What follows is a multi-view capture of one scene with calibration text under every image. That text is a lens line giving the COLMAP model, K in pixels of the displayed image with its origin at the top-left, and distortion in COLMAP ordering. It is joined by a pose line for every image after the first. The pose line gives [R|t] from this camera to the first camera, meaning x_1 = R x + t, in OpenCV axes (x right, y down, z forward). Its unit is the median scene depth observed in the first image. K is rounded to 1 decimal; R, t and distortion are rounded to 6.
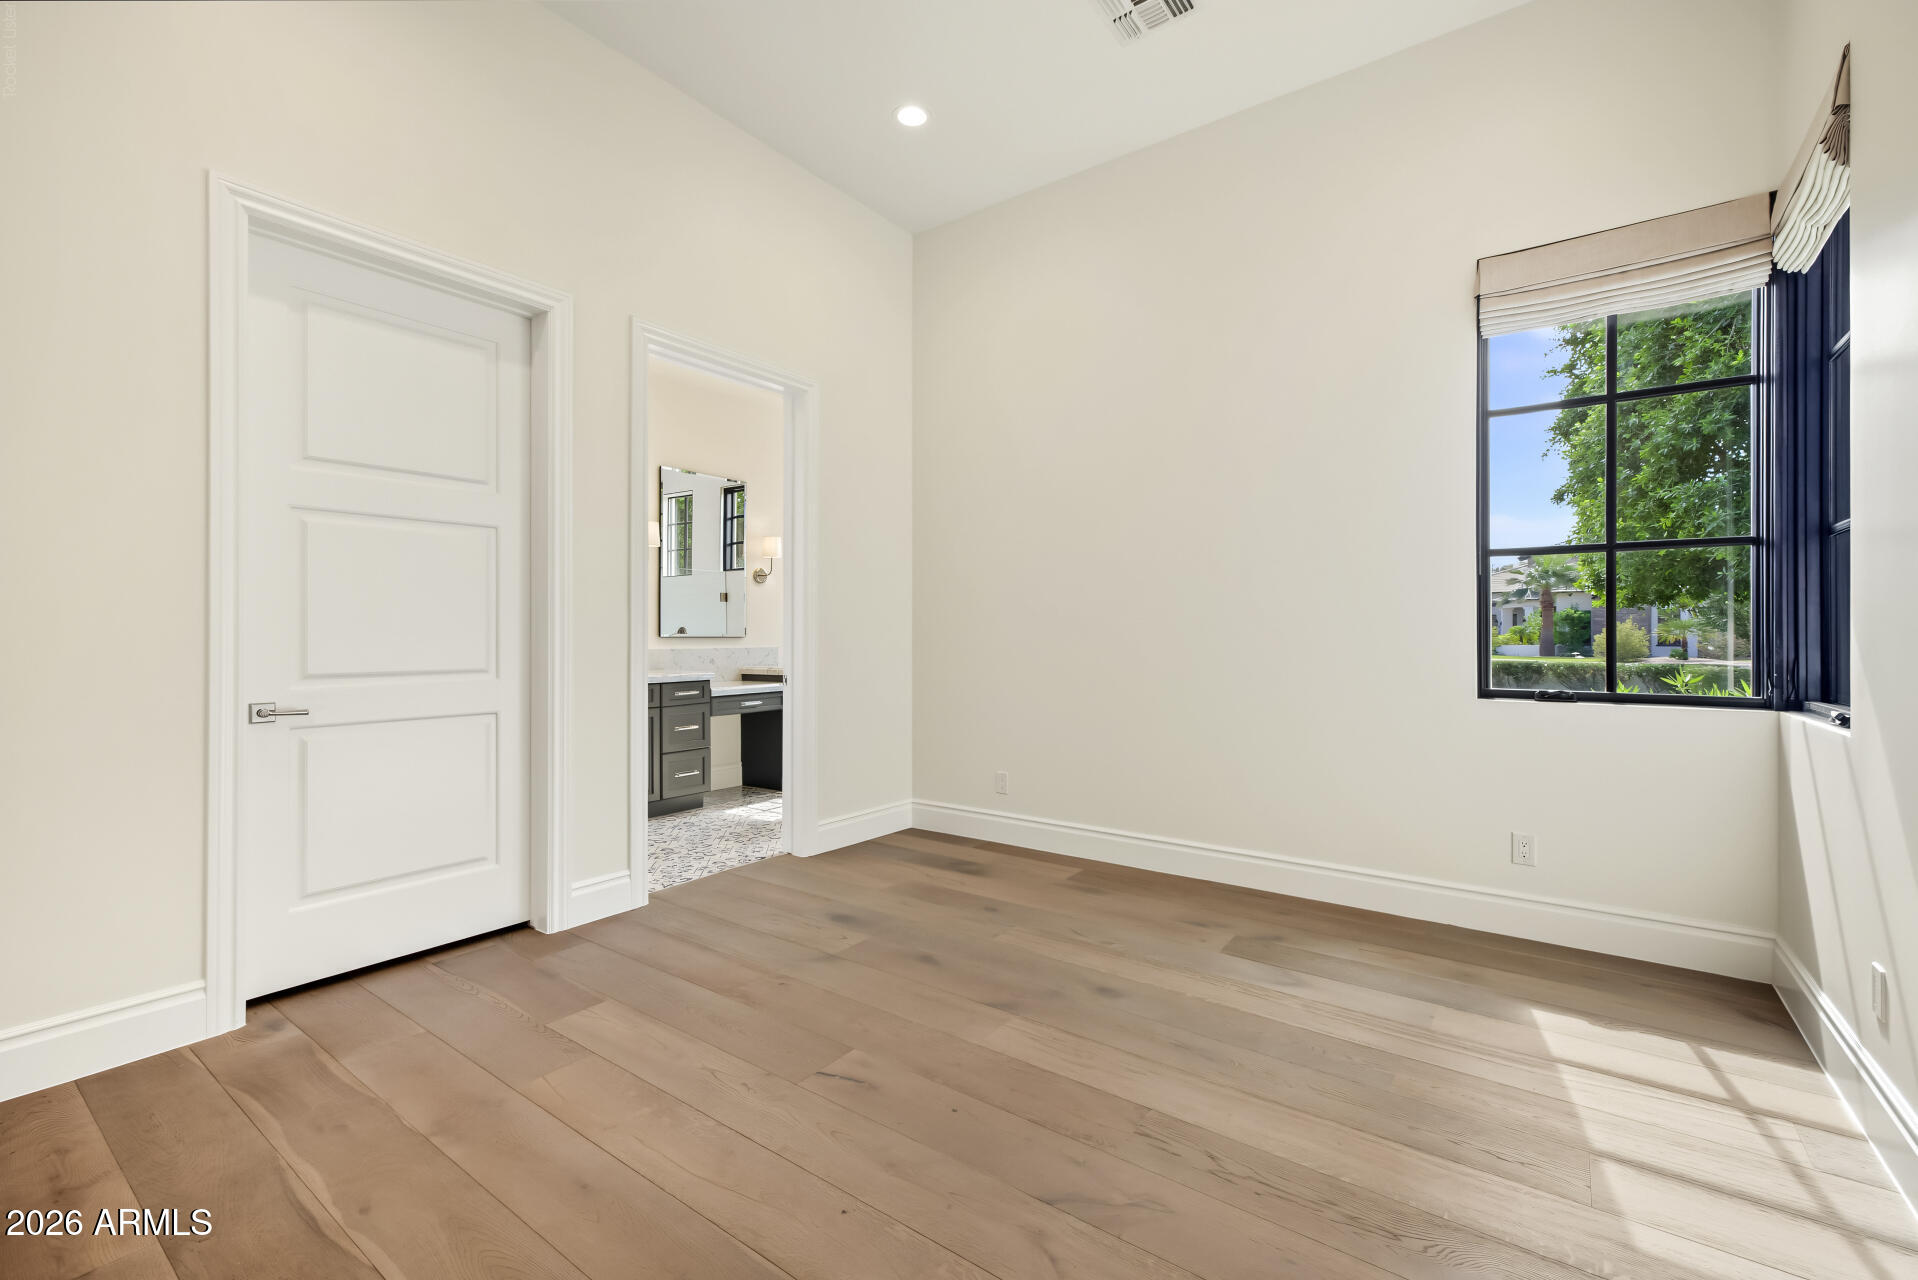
lens RADIAL K [[820.9, 0, 967.3], [0, 820.9, 639.0], [0, 0, 1]] dist [0.003105, 0.000299]
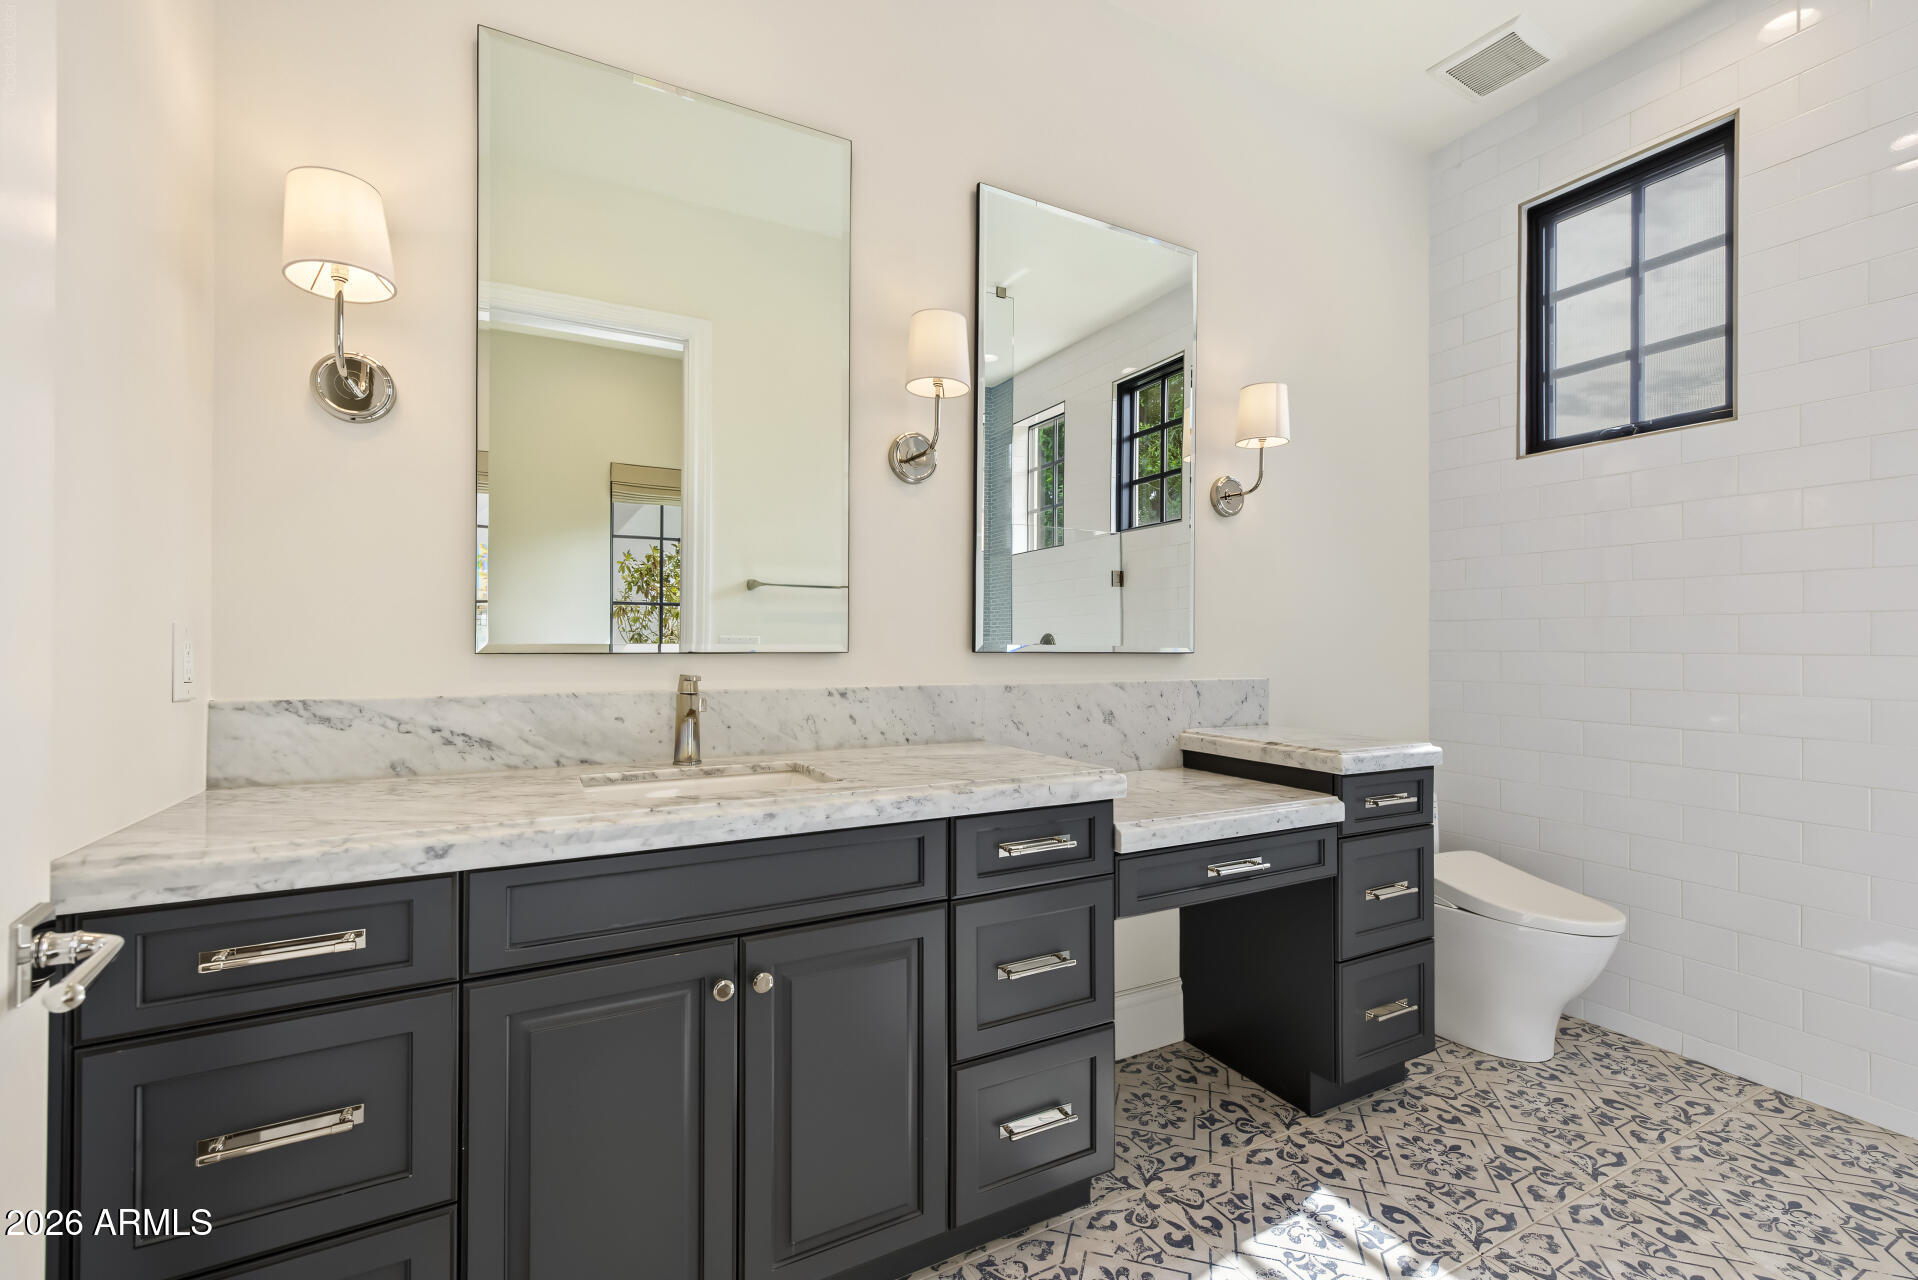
lens RADIAL K [[820.9, 0, 966.4], [0, 820.9, 646.1], [0, 0, 1]] dist [0.003105, 0.000299]
pose [[0.902863, 0.000104, -0.429929, -0.161620], [-0.002226, 0.999988, -0.004434, -0.003253], [0.429923, 0.004961, 0.902852, 0.490128]]
